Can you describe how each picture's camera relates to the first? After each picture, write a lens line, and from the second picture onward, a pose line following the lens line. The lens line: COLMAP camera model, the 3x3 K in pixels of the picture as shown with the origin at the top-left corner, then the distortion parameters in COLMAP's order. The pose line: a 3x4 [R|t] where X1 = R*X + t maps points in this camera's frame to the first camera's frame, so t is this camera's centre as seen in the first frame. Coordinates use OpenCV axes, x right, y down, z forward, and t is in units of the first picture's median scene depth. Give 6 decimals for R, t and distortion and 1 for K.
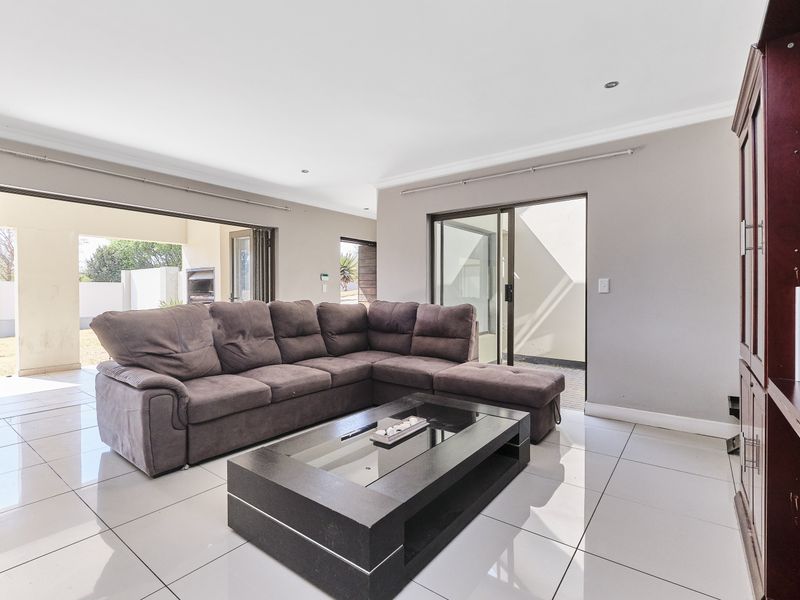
lens RADIAL K [[392.1, 0, 396.5], [0, 392.1, 298.3], [0, 0, 1]] dist [0.002133, -0.006416]
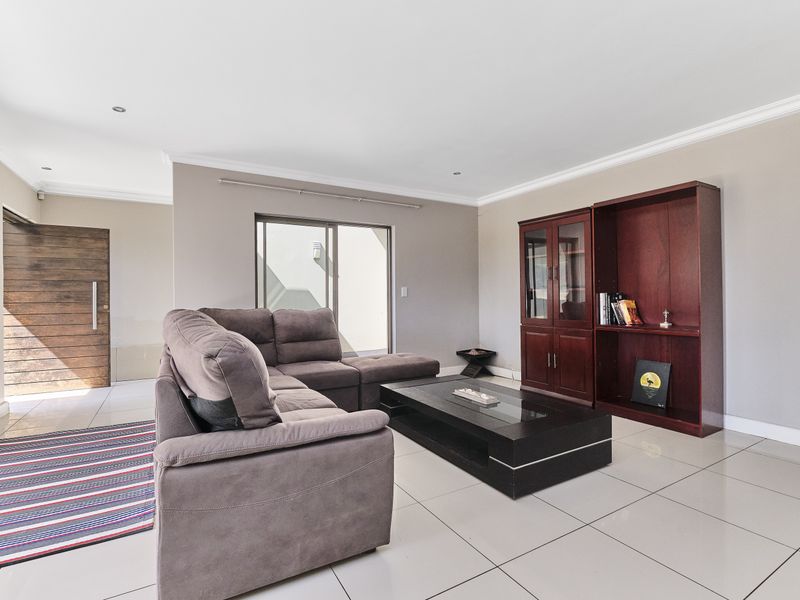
lens RADIAL K [[392.1, 0, 396.5], [0, 392.1, 298.3], [0, 0, 1]] dist [0.002133, -0.006416]
pose [[0.379138, -0.004976, 0.925327, -0.723502], [0.019104, 0.999815, -0.002451, -0.004303], [-0.925143, 0.018606, 0.379163, 0.389387]]
